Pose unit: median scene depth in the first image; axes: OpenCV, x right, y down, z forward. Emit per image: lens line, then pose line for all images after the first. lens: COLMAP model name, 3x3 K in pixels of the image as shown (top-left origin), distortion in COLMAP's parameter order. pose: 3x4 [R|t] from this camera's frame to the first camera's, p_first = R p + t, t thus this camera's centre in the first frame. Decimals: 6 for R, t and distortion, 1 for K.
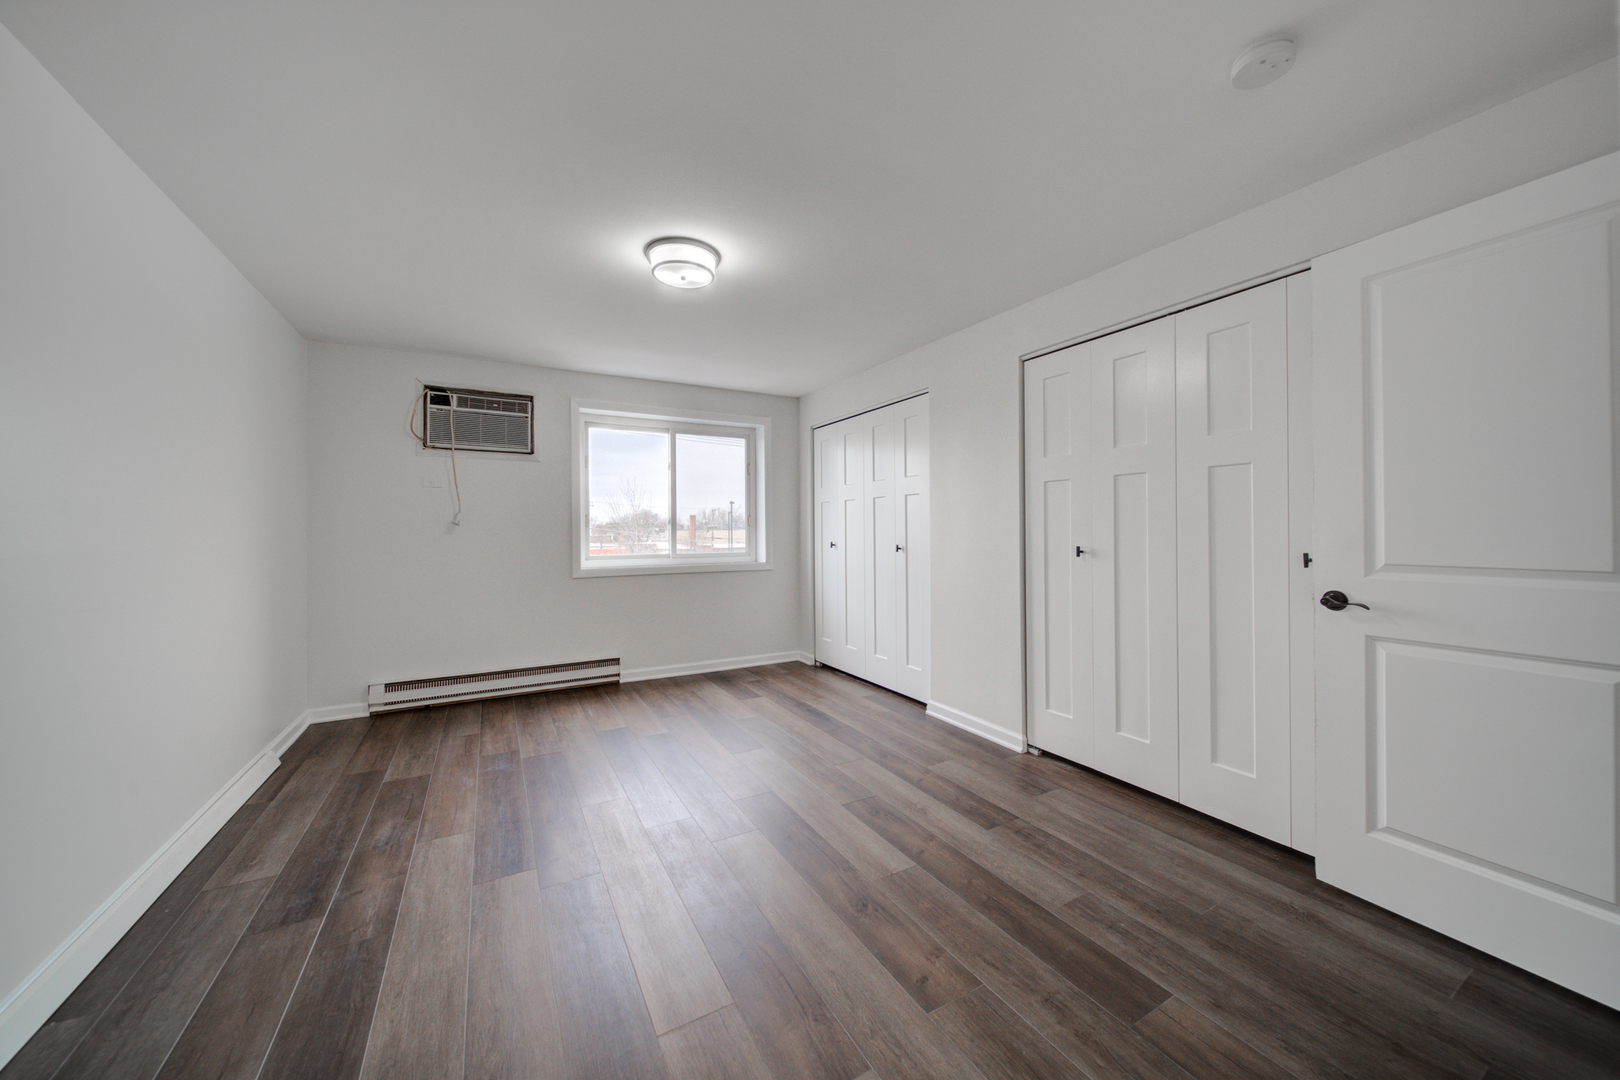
lens RADIAL K [[577.9, 0, 806.8], [0, 577.9, 531.5], [0, 0, 1]] dist [-0.000766, -0.000150]
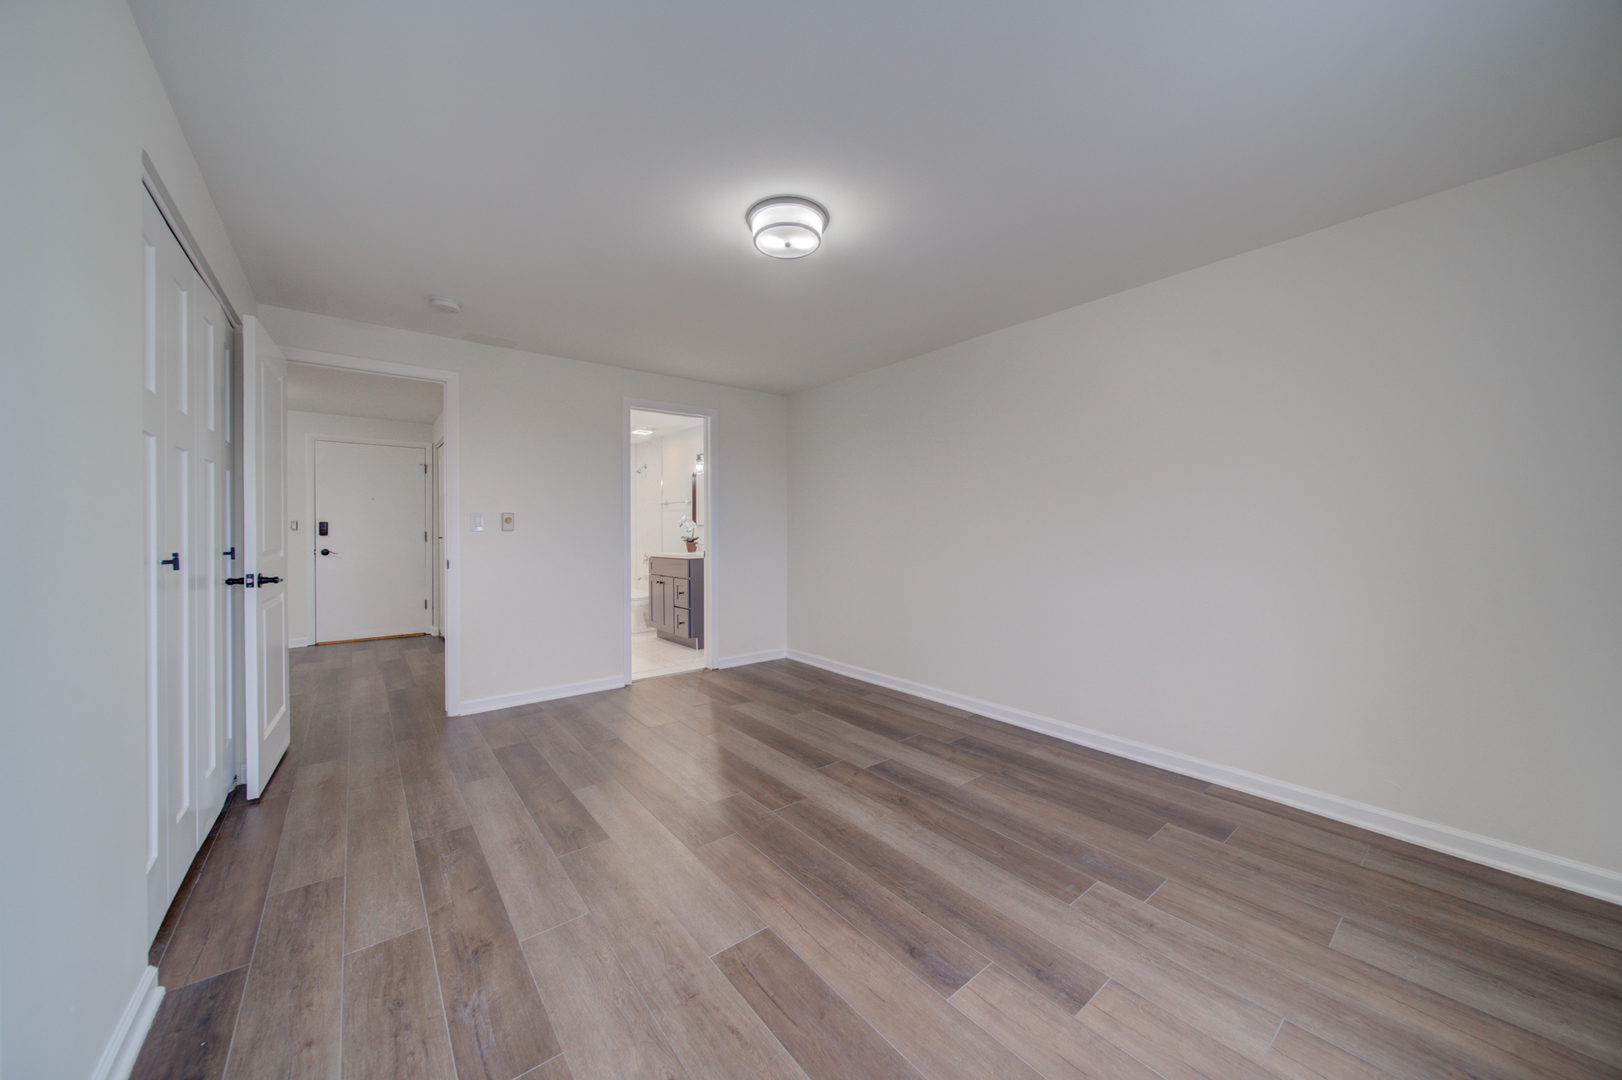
lens RADIAL K [[564.1, 0, 815.8], [0, 564.1, 531.4], [0, 0, 1]] dist [-0.000480, -0.000116]
pose [[-0.984373, 0.007649, -0.175930, -0.097780], [0.006418, 0.999951, 0.007564, 0.001899], [0.175980, 0.006316, -0.984374, 1.849258]]
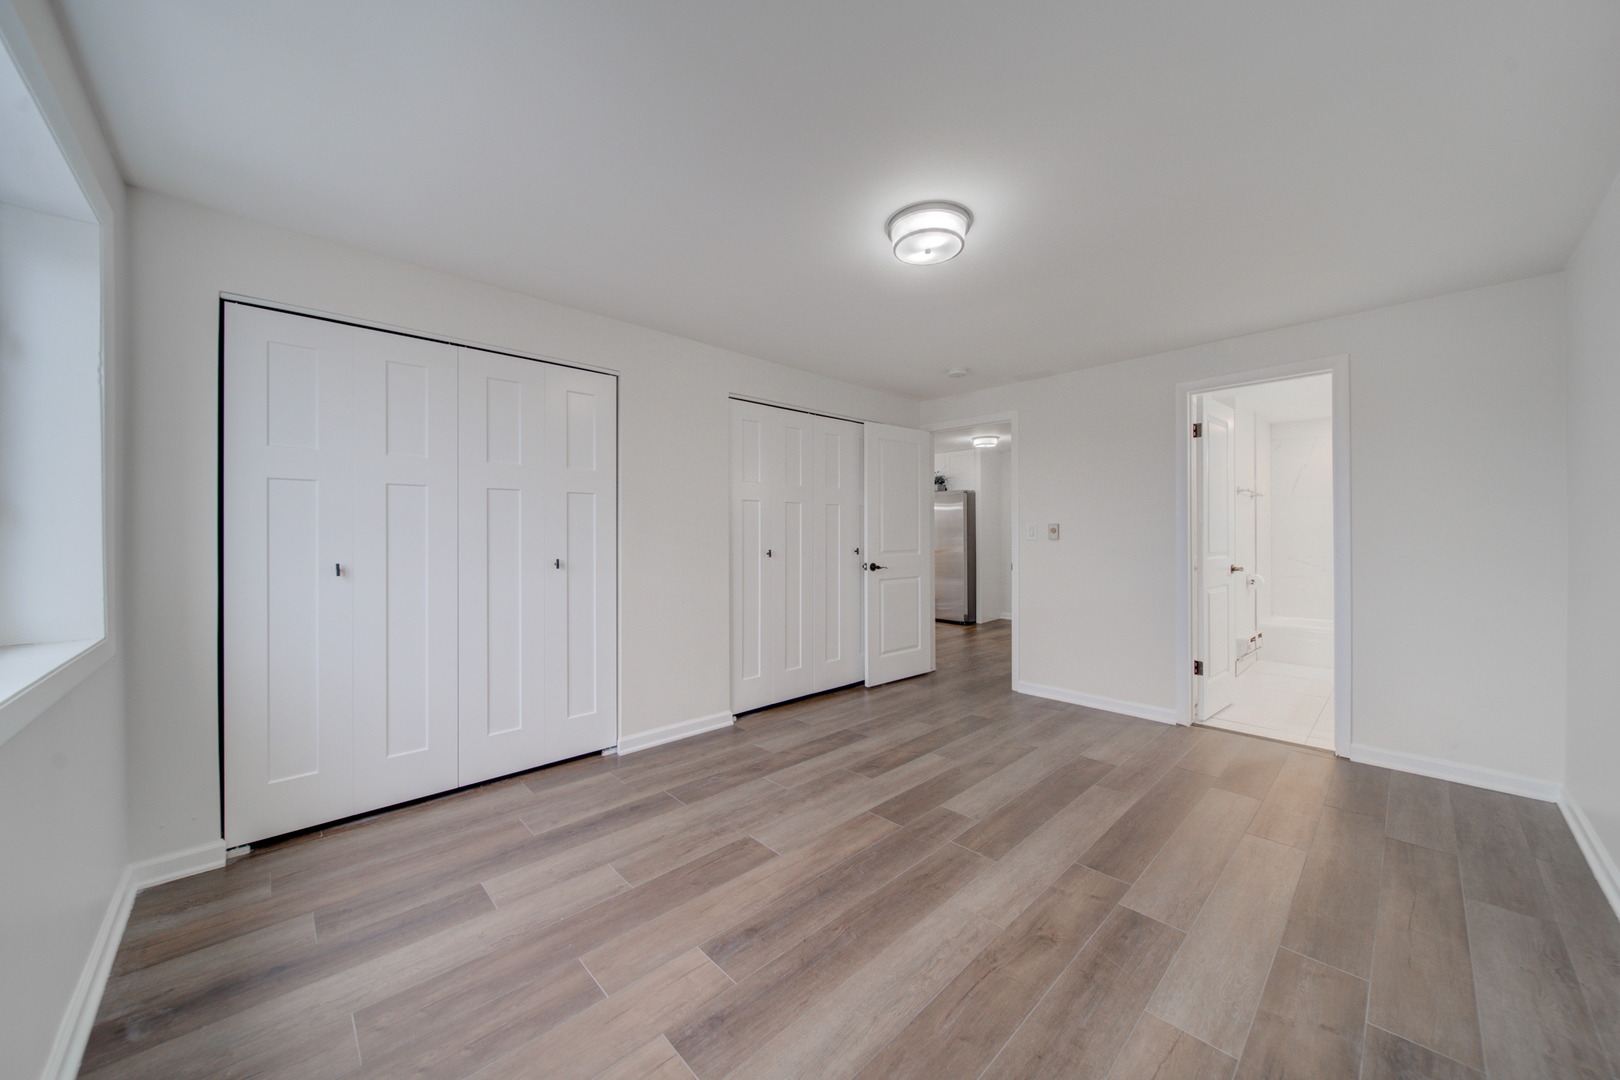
lens RADIAL K [[577.9, 0, 806.8], [0, 577.9, 531.5], [0, 0, 1]] dist [-0.000766, -0.000150]
pose [[-0.251365, 0.007955, 0.967860, -0.999613], [0.005290, 0.999963, -0.006845, -0.011064], [-0.967878, 0.003400, -0.251398, 1.376563]]
